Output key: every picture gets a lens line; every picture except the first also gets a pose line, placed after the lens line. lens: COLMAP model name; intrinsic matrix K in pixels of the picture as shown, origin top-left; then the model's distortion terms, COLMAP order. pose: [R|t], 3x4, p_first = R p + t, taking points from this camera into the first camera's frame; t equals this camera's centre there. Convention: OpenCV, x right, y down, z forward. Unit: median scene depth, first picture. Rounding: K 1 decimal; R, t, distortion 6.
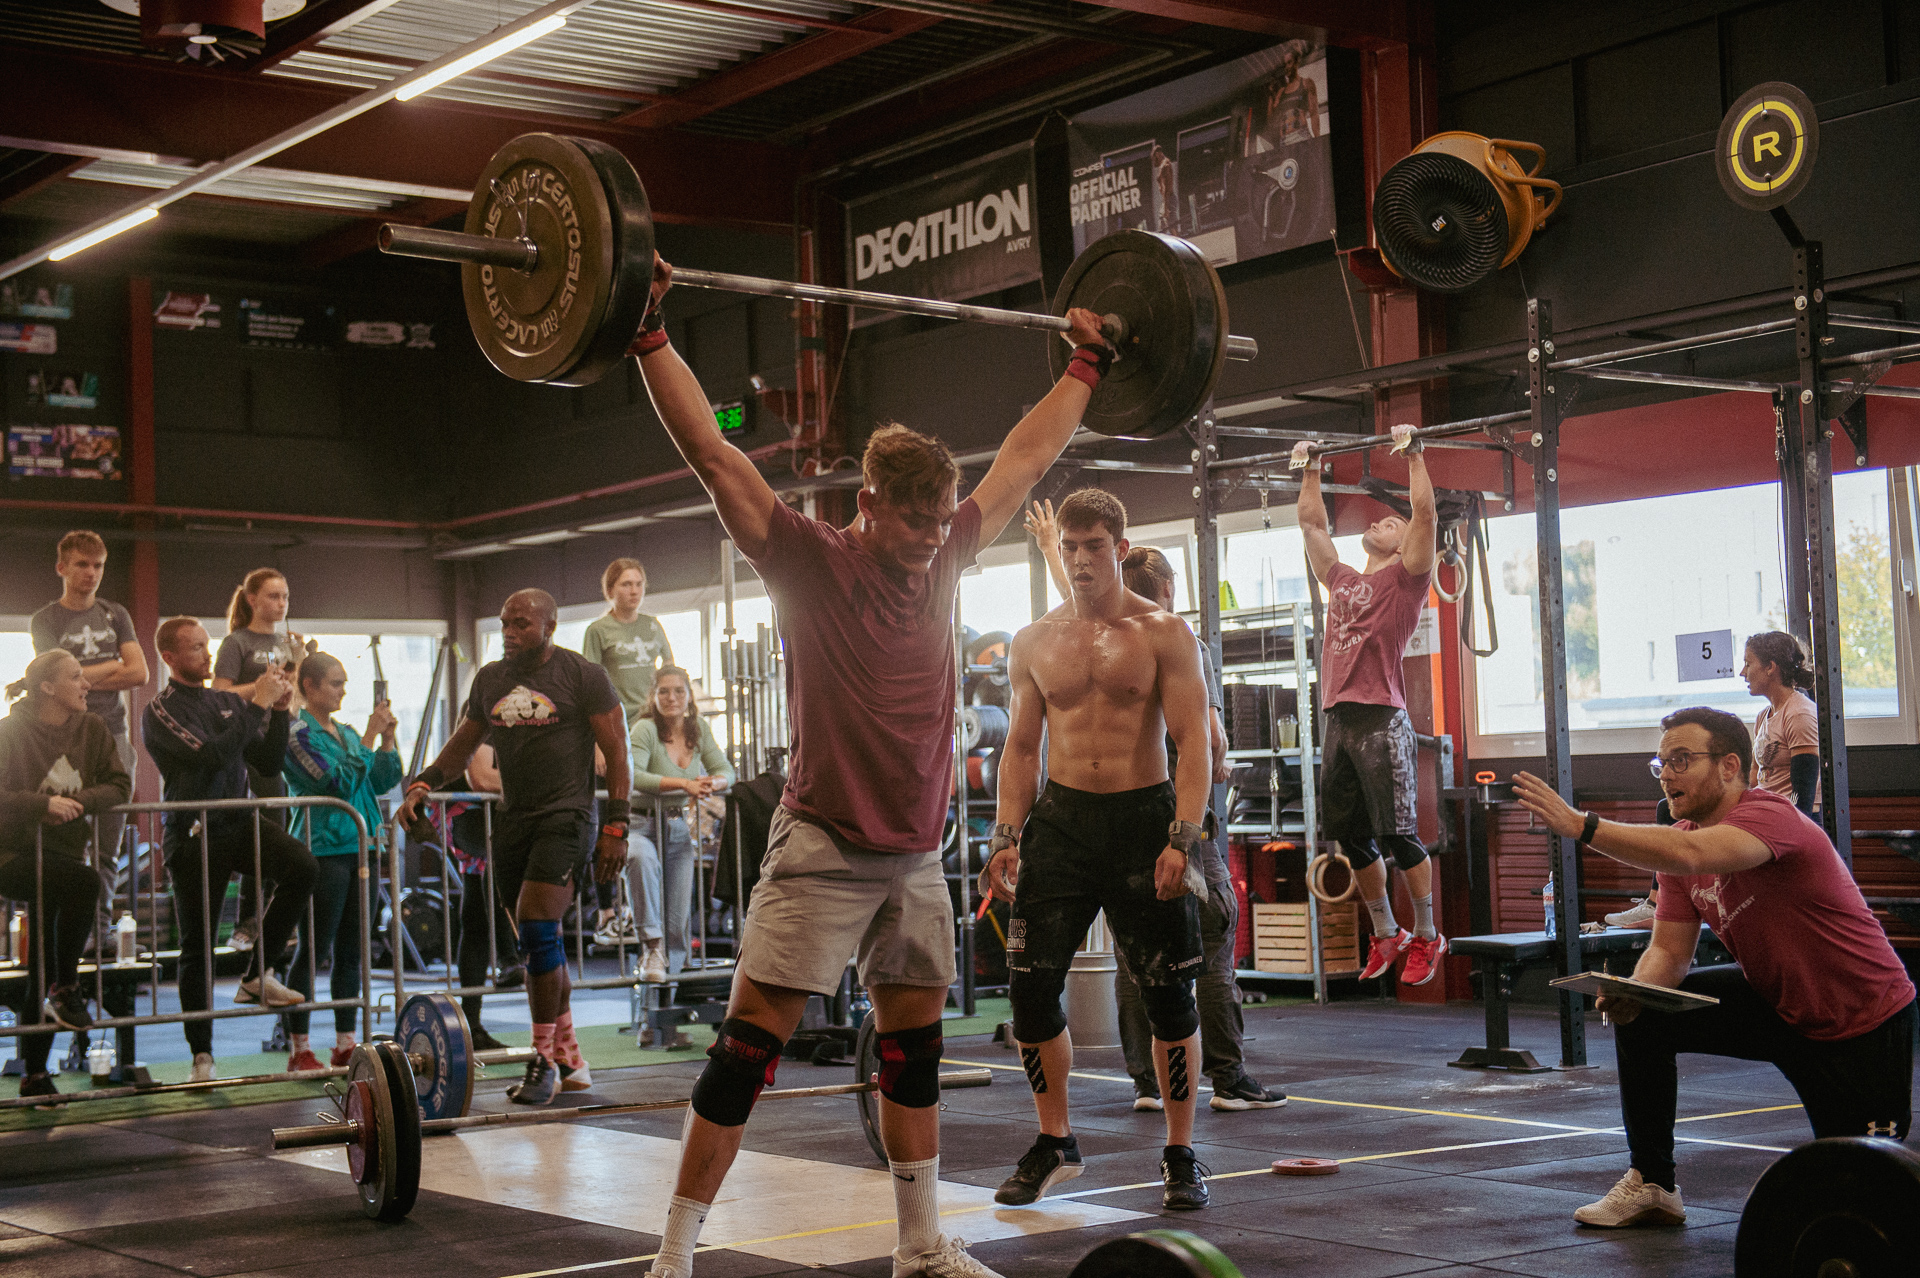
lens RADIAL K [[2902.2, 0, 965.5], [0, 2902.2, 635.3], [0, 0, 1]] dist [0.167015, 0.000000]
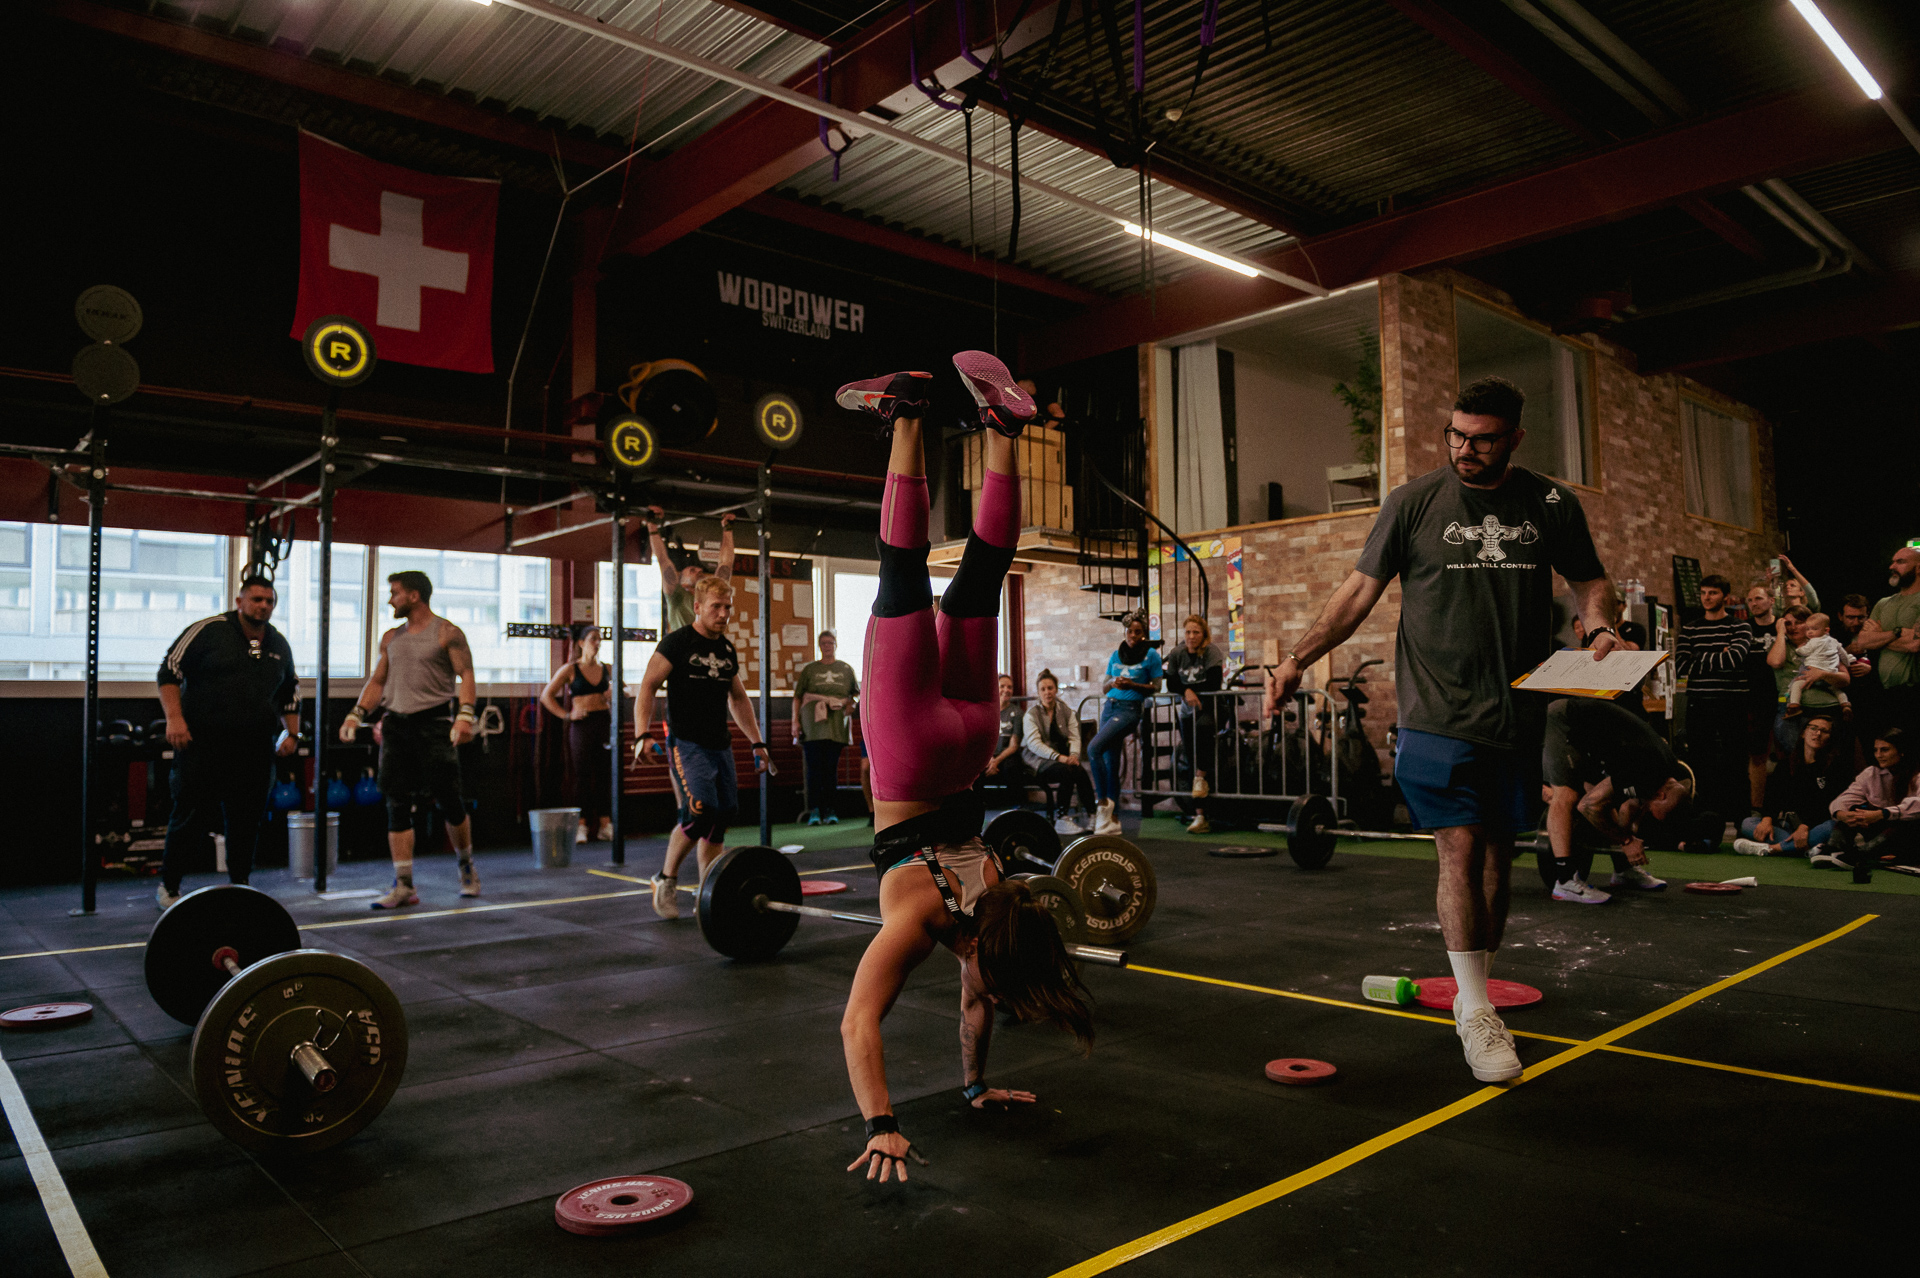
lens RADIAL K [[1322.6, 0, 967.0], [0, 1322.6, 641.6], [0, 0, 1]] dist [-0.044538, -0.009694]
pose [[-0.089863, 0.085343, 0.992291, -0.365422], [-0.040328, 0.995193, -0.089245, 0.042647], [-0.995137, -0.048037, -0.085989, 0.485220]]
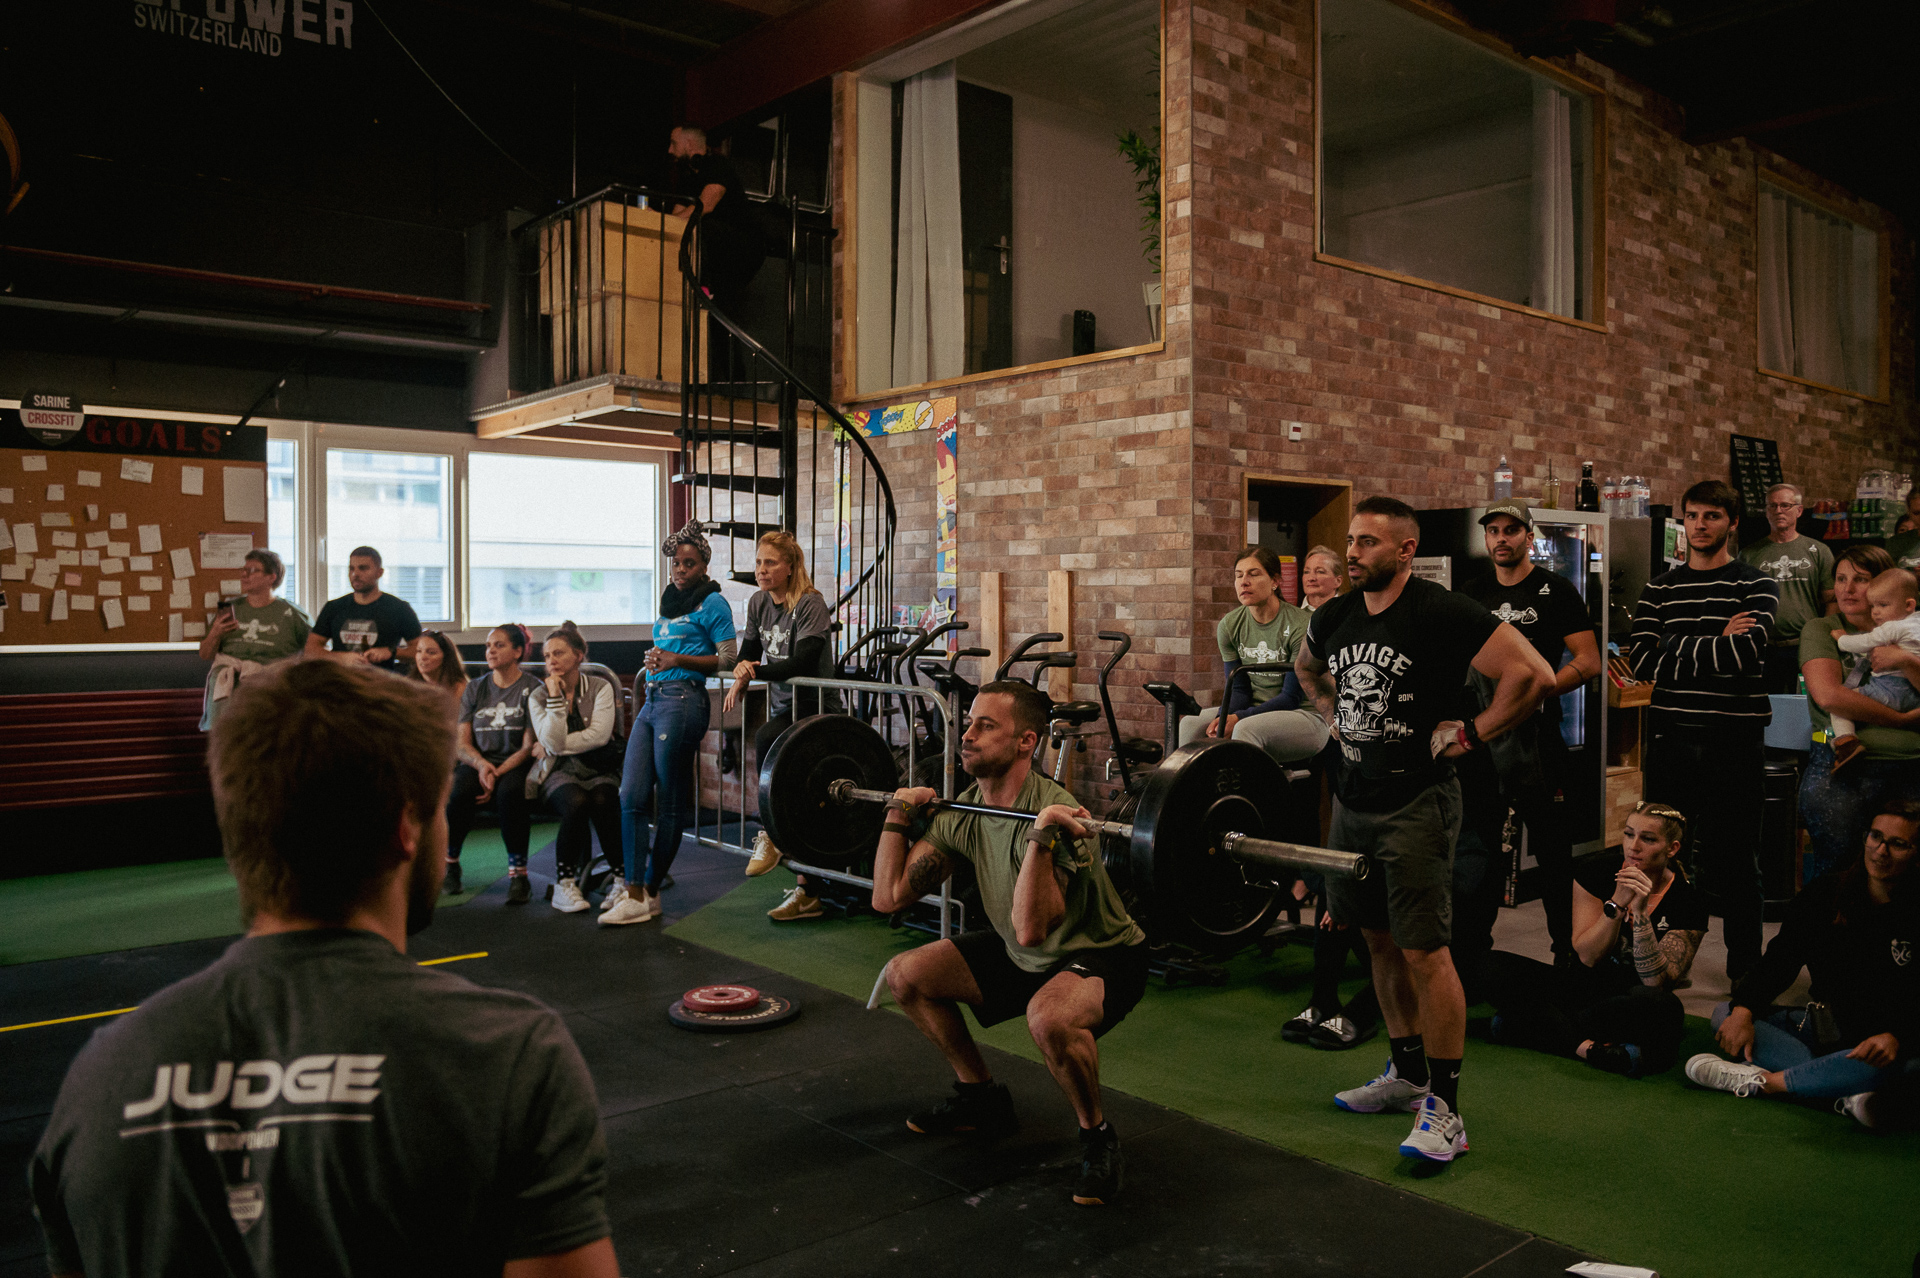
lens RADIAL K [[1521.8, 0, 955.6], [0, 1521.8, 638.6], [0, 0, 1]] dist [-0.026441, -0.003452]
pose [[-0.067578, 0.005459, 0.997699, -0.119608], [-0.056457, 0.998362, -0.009286, -0.010343], [-0.996115, -0.056954, -0.067159, 0.269950]]
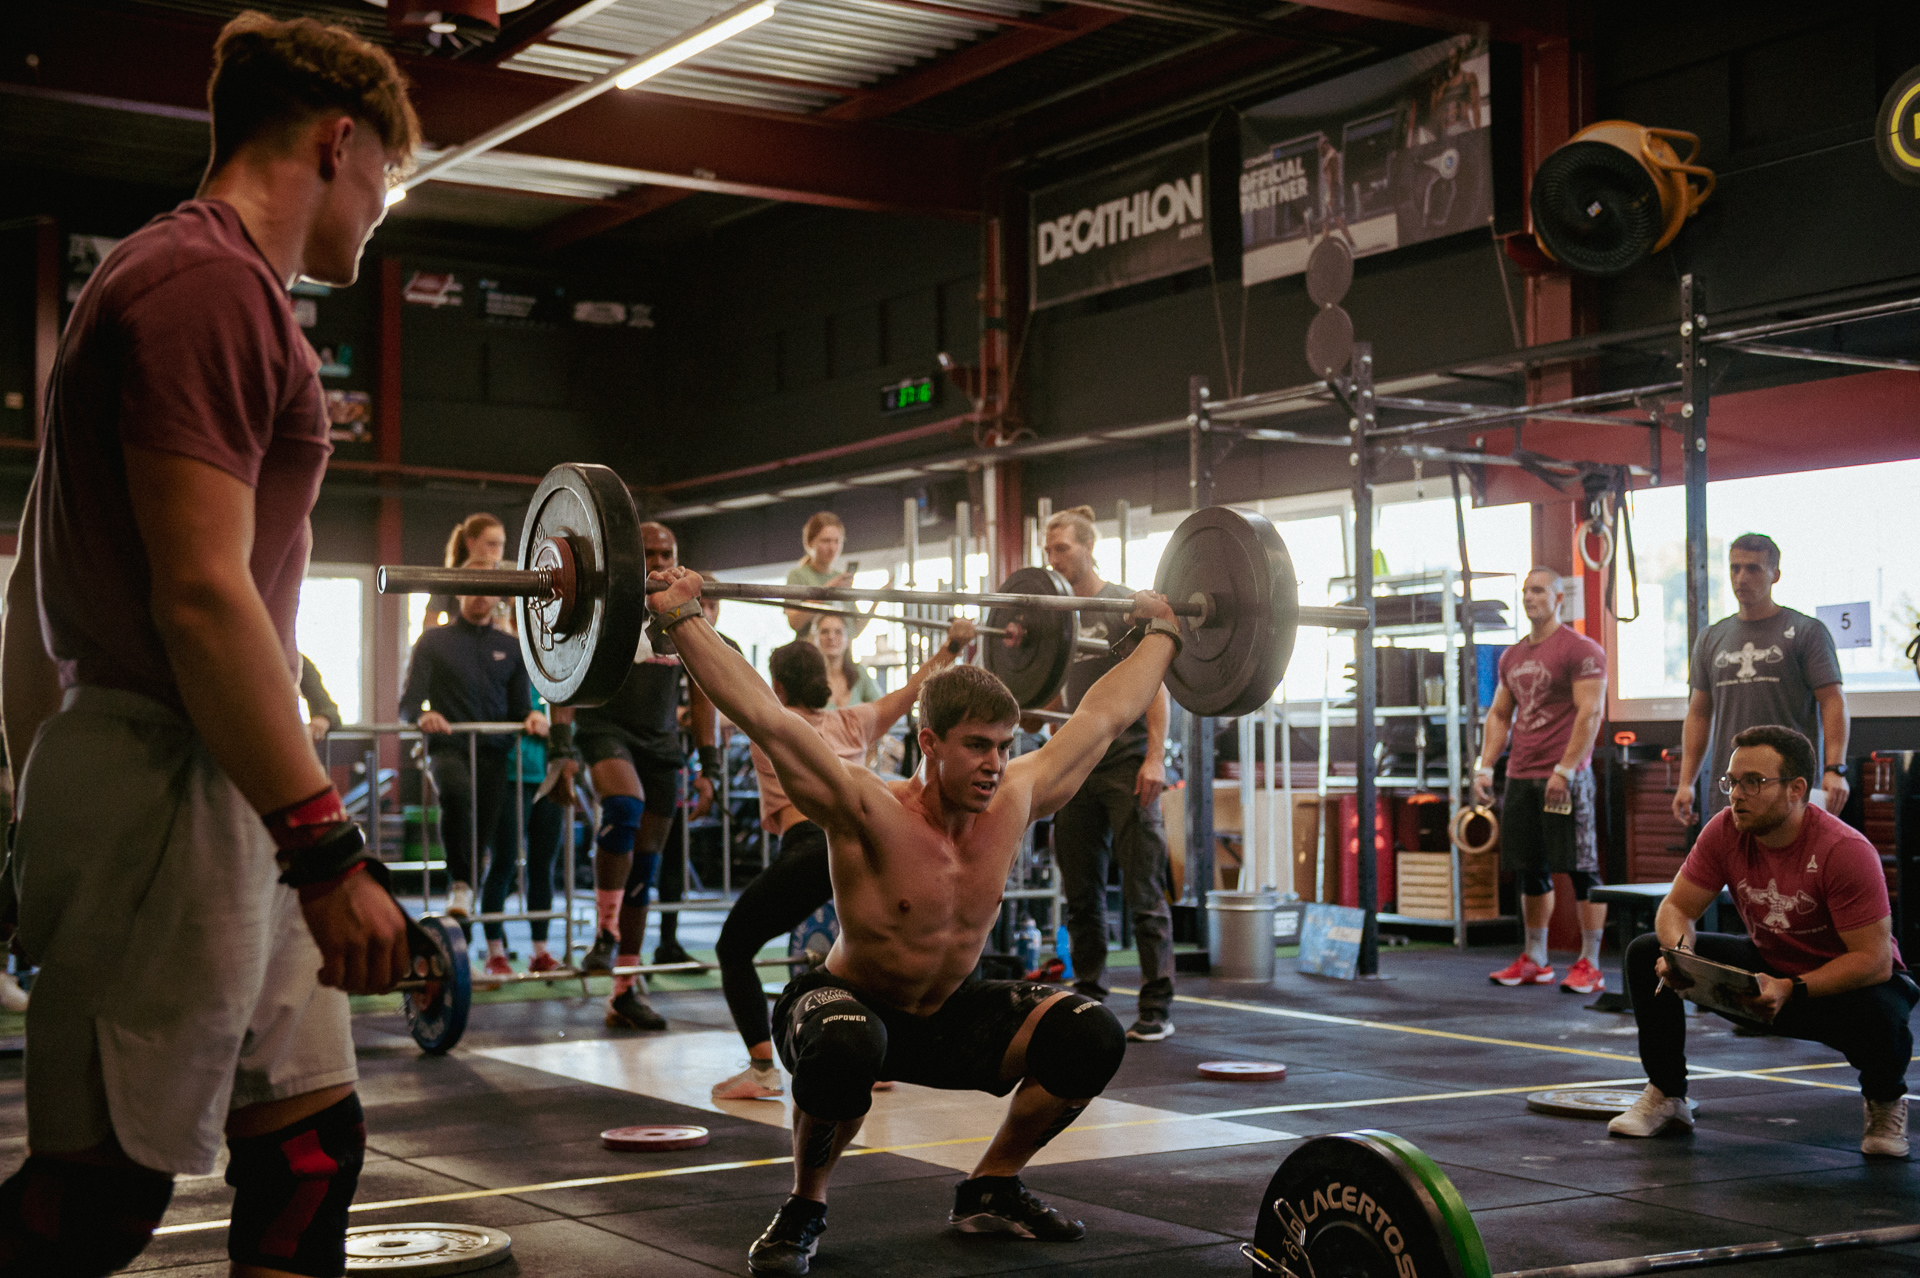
lens RADIAL K [[2639.7, 0, 964.4], [0, 2639.7, 639.4], [0, 0, 1]] dist [0.142532, 0.000000]
pose [[0.997682, 0.023371, -0.063906, 0.001283], [-0.022667, 0.999674, 0.011719, 0.007090], [0.064159, -0.010243, 0.997887, 0.027672]]
